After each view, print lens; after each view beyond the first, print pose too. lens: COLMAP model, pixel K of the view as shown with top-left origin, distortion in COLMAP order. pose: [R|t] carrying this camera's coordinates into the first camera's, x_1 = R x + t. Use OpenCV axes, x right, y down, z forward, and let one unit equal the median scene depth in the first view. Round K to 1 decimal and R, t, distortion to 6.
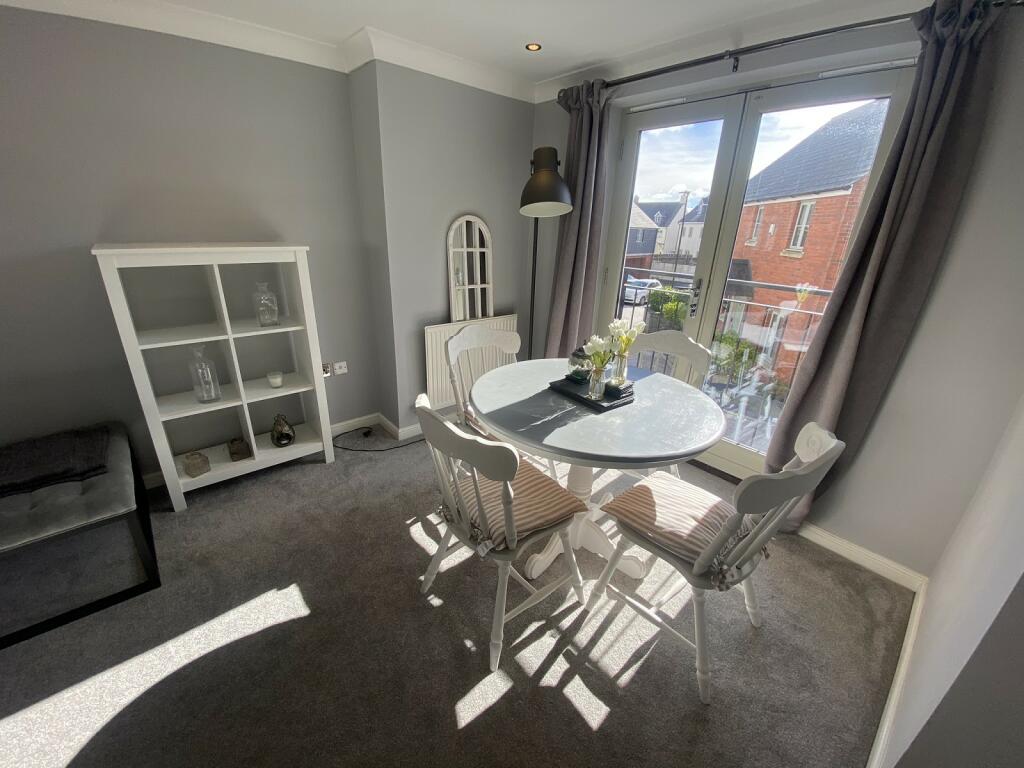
lens RADIAL K [[416.1, 0, 512.0], [0, 416.1, 384.0], [0, 0, 1]] dist [-0.001545, -0.000377]
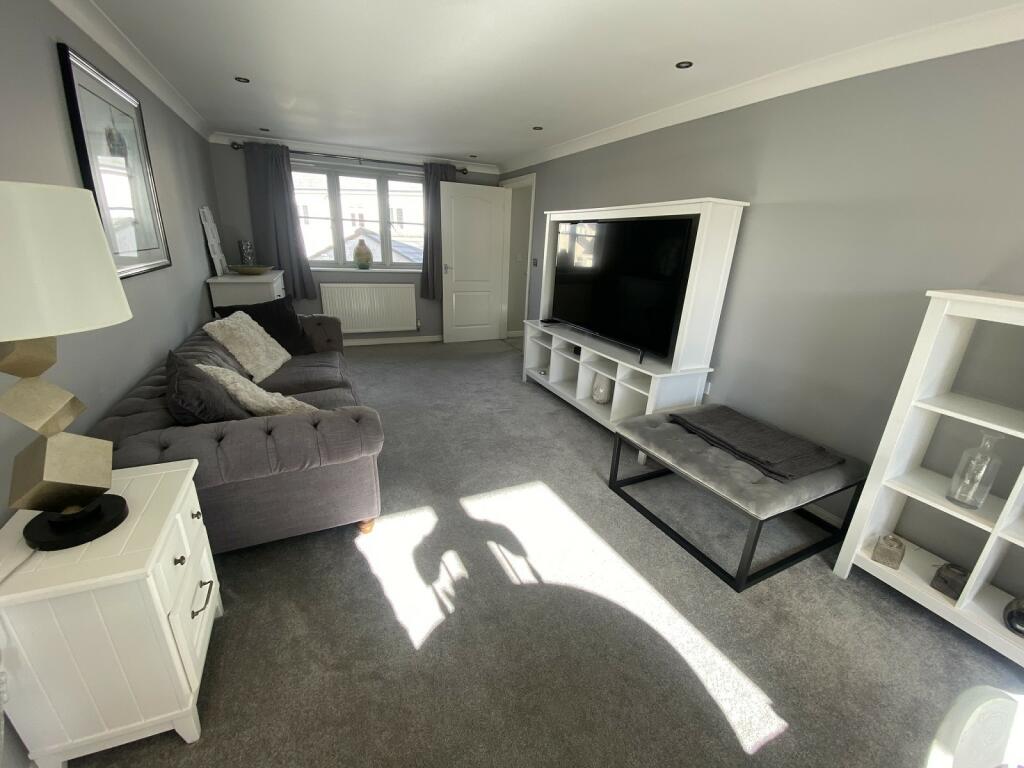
lens RADIAL K [[416.1, 0, 512.0], [0, 416.1, 384.0], [0, 0, 1]] dist [-0.001545, -0.000377]
pose [[-0.259739, 0.270231, -0.927098, 0.122734], [-0.402919, 0.842162, 0.358356, -0.095792], [0.877606, 0.466624, -0.109861, 0.344709]]
